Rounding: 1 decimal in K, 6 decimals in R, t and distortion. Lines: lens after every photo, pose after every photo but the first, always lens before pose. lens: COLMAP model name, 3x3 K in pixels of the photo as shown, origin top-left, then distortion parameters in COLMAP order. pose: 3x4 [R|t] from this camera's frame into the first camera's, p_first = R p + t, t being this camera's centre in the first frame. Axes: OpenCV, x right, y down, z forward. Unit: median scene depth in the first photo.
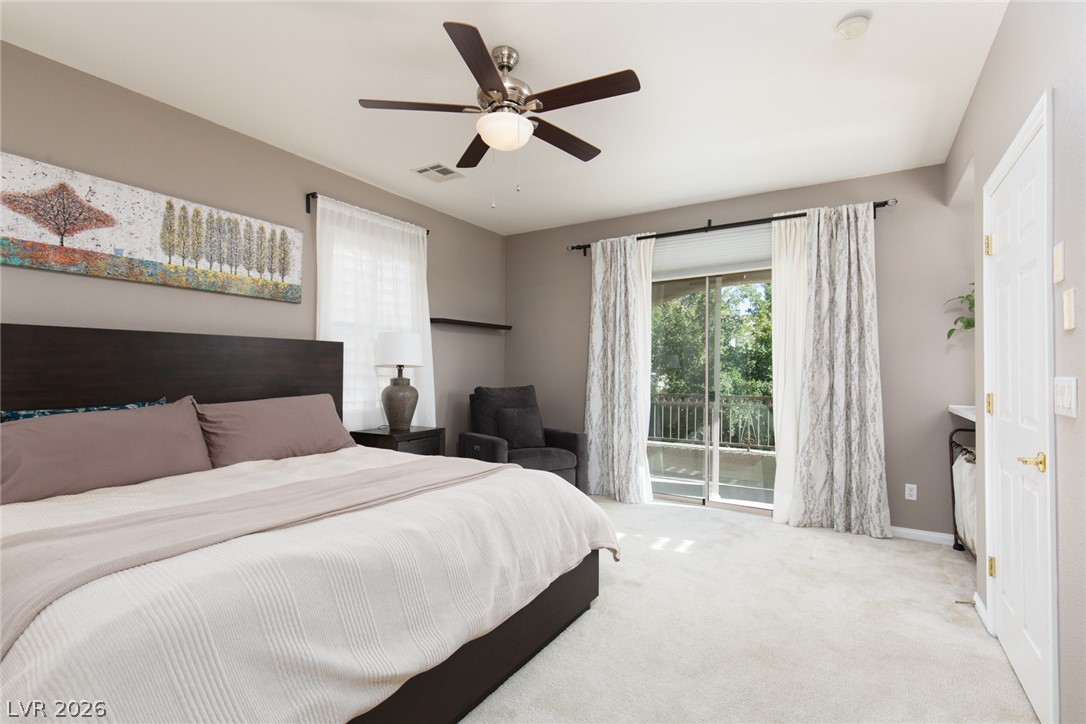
lens RADIAL K [[496.8, 0, 558.4], [0, 496.8, 363.2], [0, 0, 1]] dist [0.001088, 0.000270]
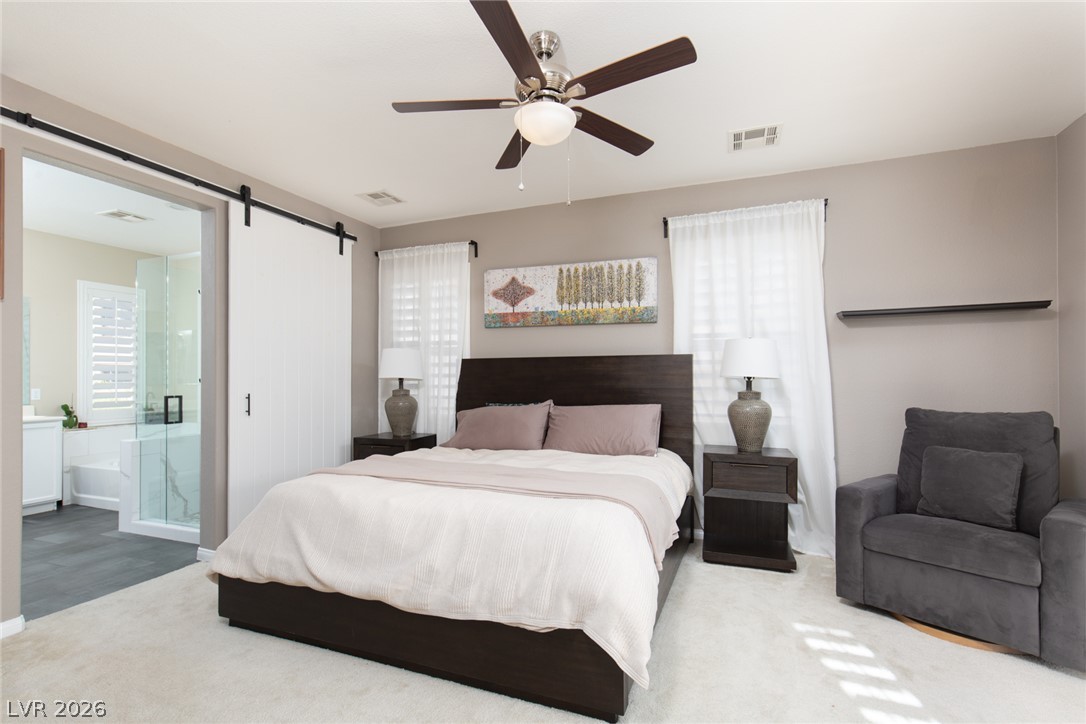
lens RADIAL K [[495.1, 0, 544.4], [0, 495.1, 373.0], [0, 0, 1]] dist [0.000874, 0.000027]
pose [[0.163657, -0.017808, -0.986357, 0.611168], [0.013822, 0.999780, -0.015757, 0.008314], [0.986421, -0.011055, 0.163867, 0.657134]]
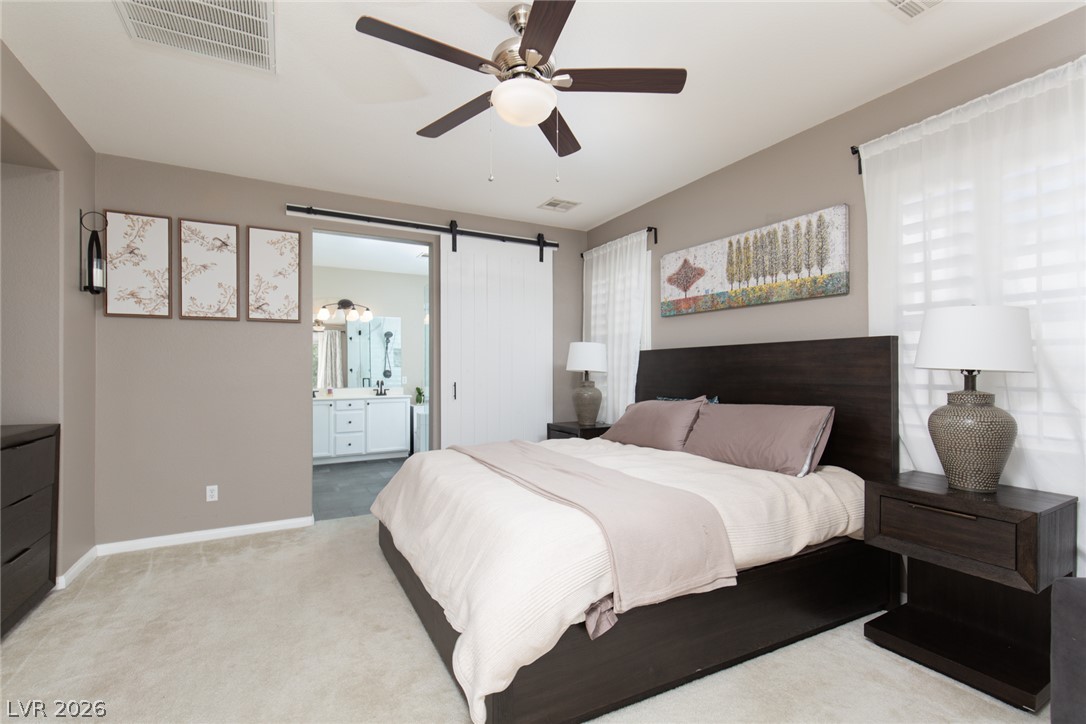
lens RADIAL K [[483.1, 0, 543.6], [0, 483.1, 366.8], [0, 0, 1]] dist [-0.001015, -0.000291]
pose [[-0.510712, -0.013687, -0.859643, 0.464091], [0.006582, 0.999782, -0.019829, 0.012325], [0.859727, -0.015785, -0.510510, 1.125764]]
